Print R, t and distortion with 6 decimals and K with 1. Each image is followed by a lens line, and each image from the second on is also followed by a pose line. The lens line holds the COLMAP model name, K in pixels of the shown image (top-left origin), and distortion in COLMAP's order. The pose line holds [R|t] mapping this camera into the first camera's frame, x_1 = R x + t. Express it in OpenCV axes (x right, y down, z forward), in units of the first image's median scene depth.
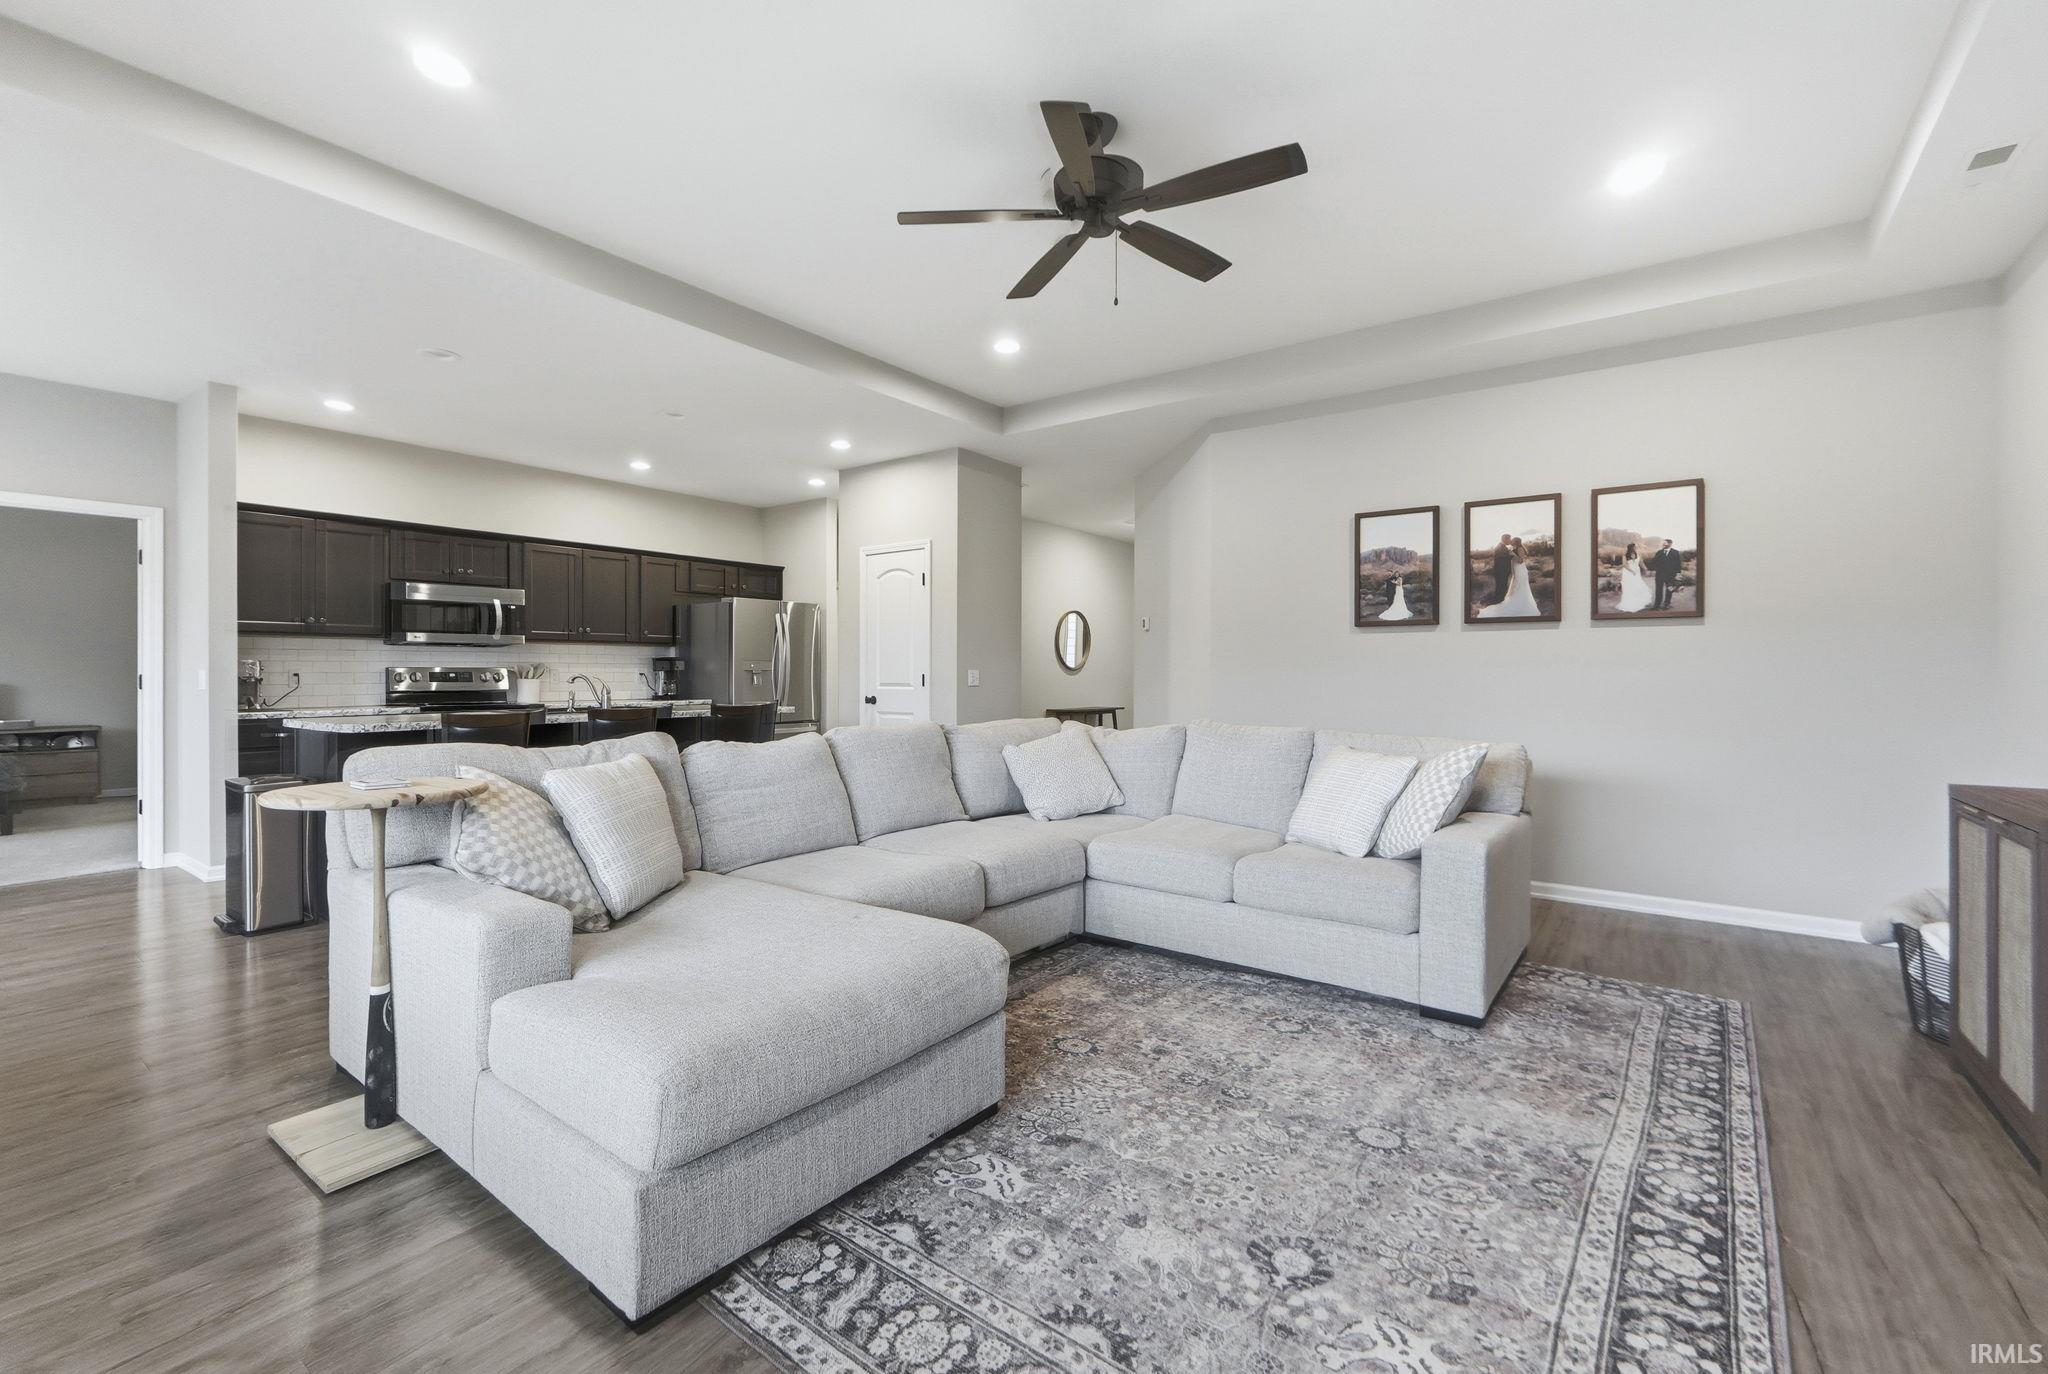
lens RADIAL K [[868.6, 0, 1021.8], [0, 868.6, 674.3], [0, 0, 1]] dist [-0.003725, 0.001290]
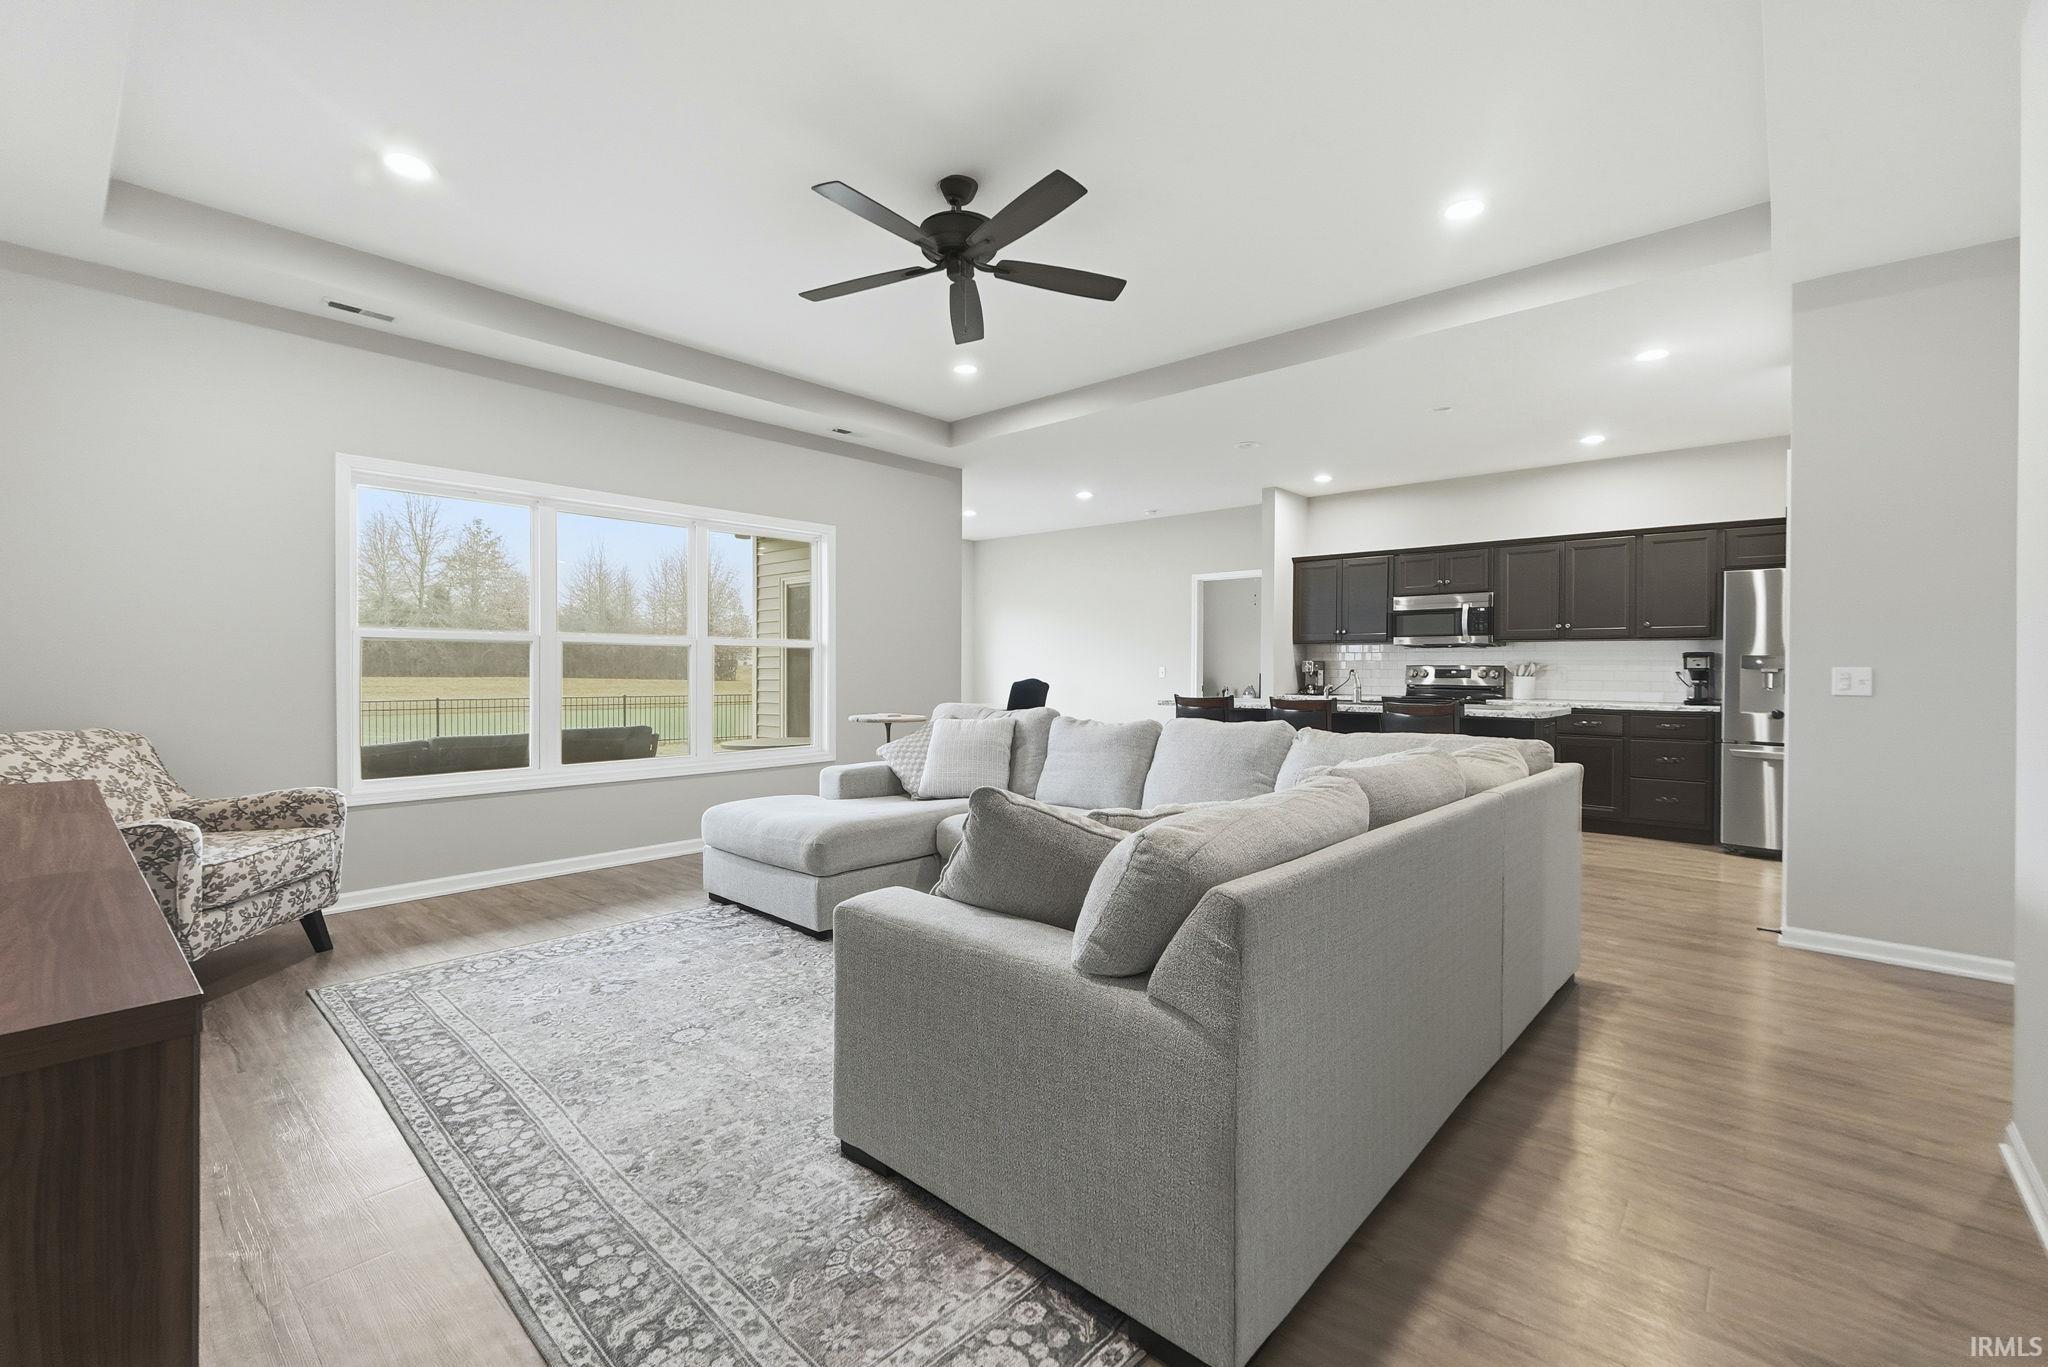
lens RADIAL K [[868.6, 0, 1020.0], [0, 868.6, 679.2], [0, 0, 1]] dist [-0.003725, 0.001290]
pose [[-0.082500, 0.011882, -0.996520, 1.556855], [-0.007470, 0.999893, 0.012541, -0.000411], [0.996563, 0.008478, -0.082402, 1.517009]]
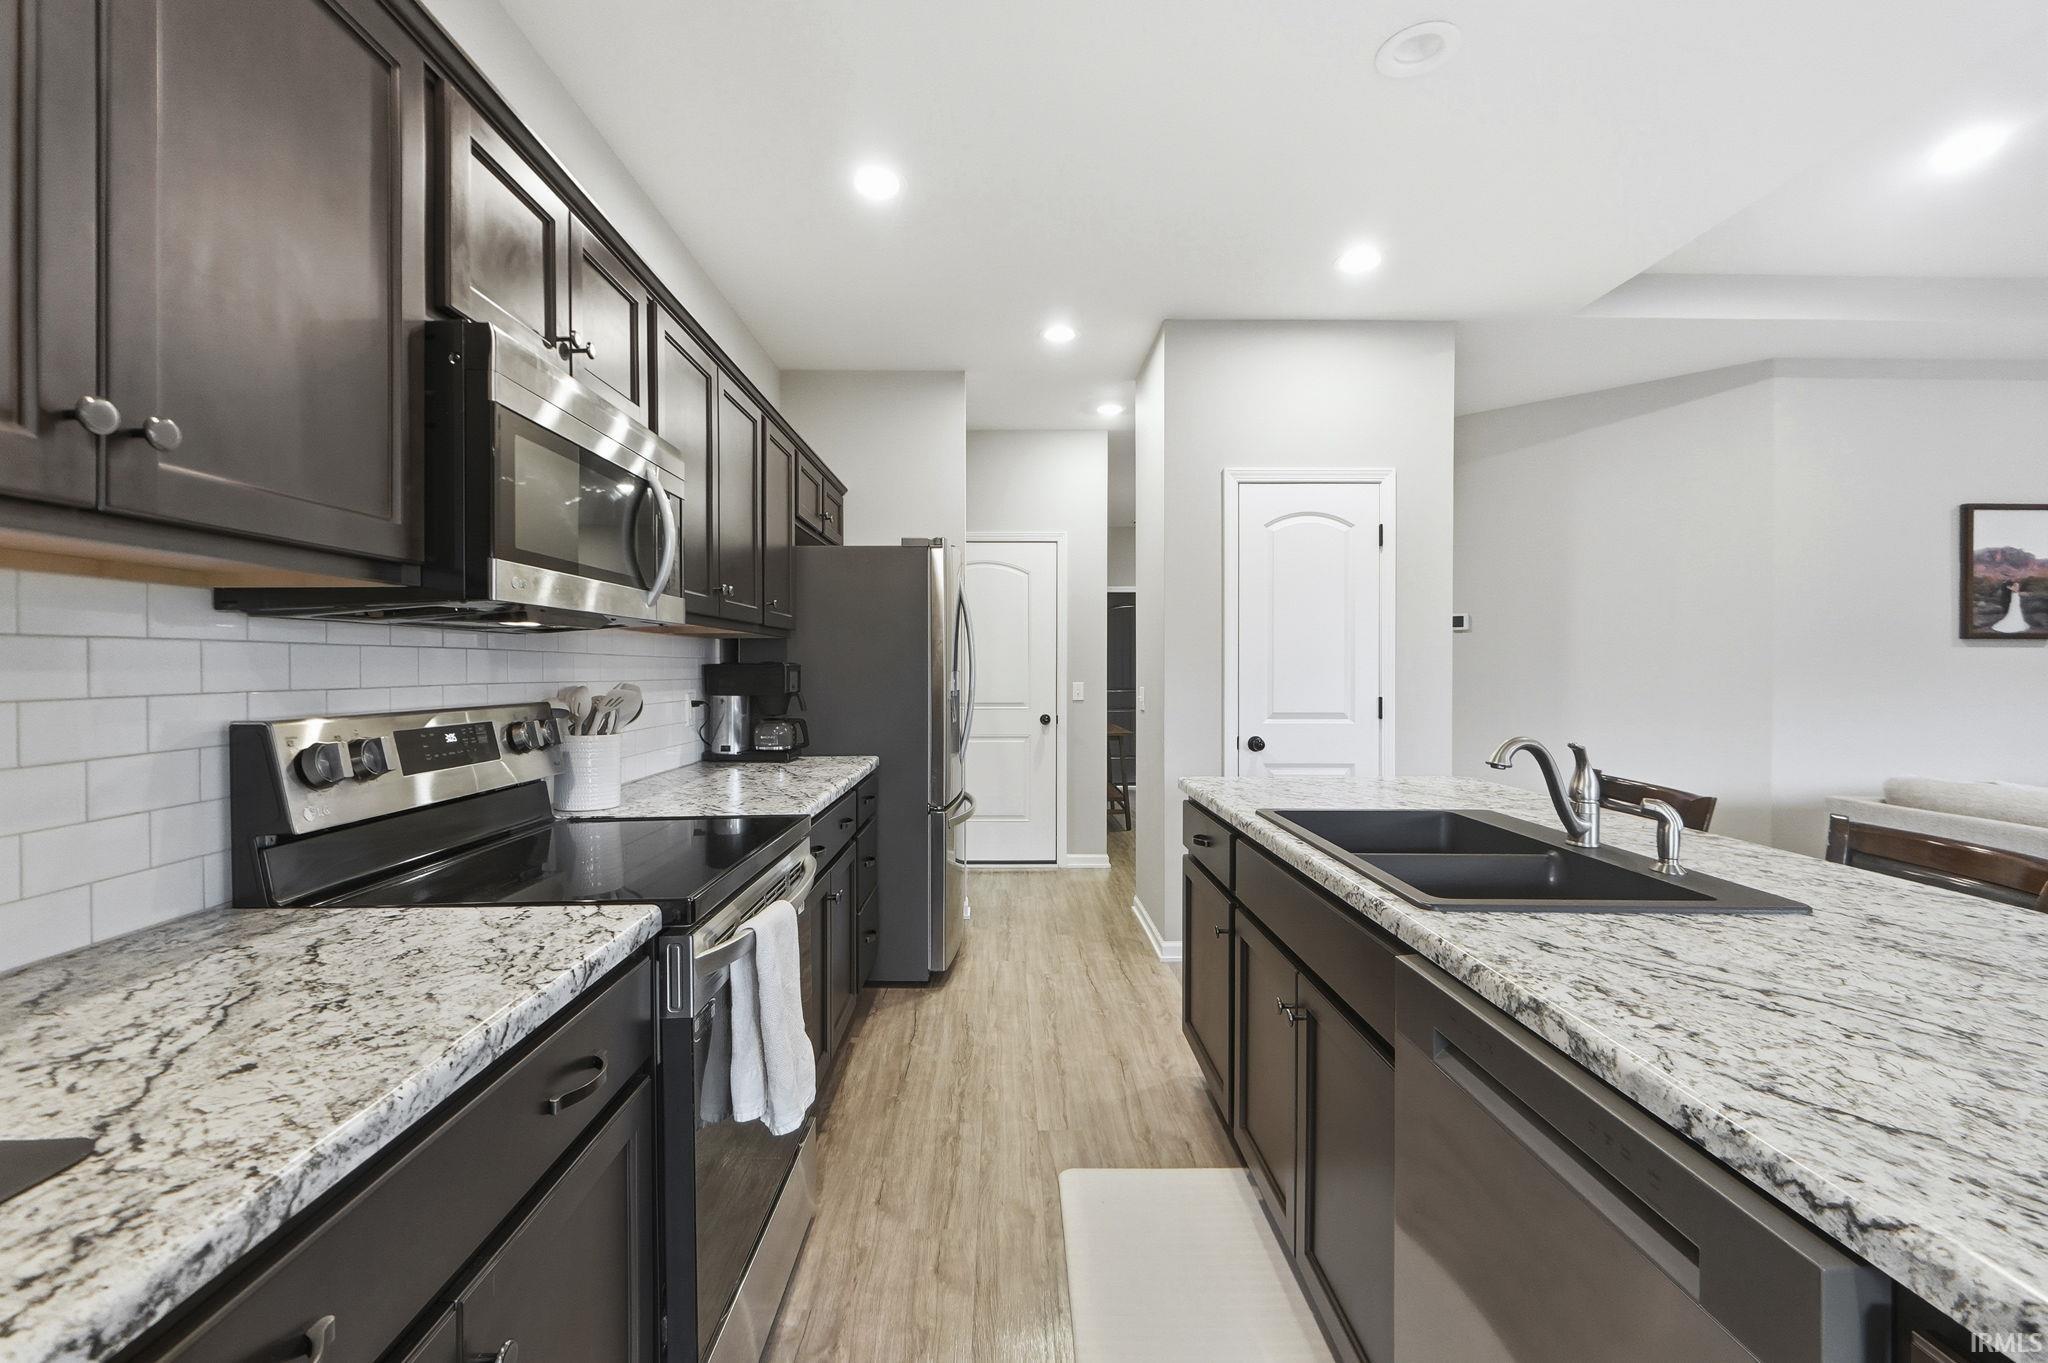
lens RADIAL K [[868.6, 0, 1014.8], [0, 868.6, 671.8], [0, 0, 1]] dist [-0.003725, 0.001290]
pose [[0.802393, -0.001587, 0.596794, -1.977607], [-0.000887, 0.999992, 0.003851, -0.057924], [-0.596795, -0.003620, 0.802385, 2.030416]]
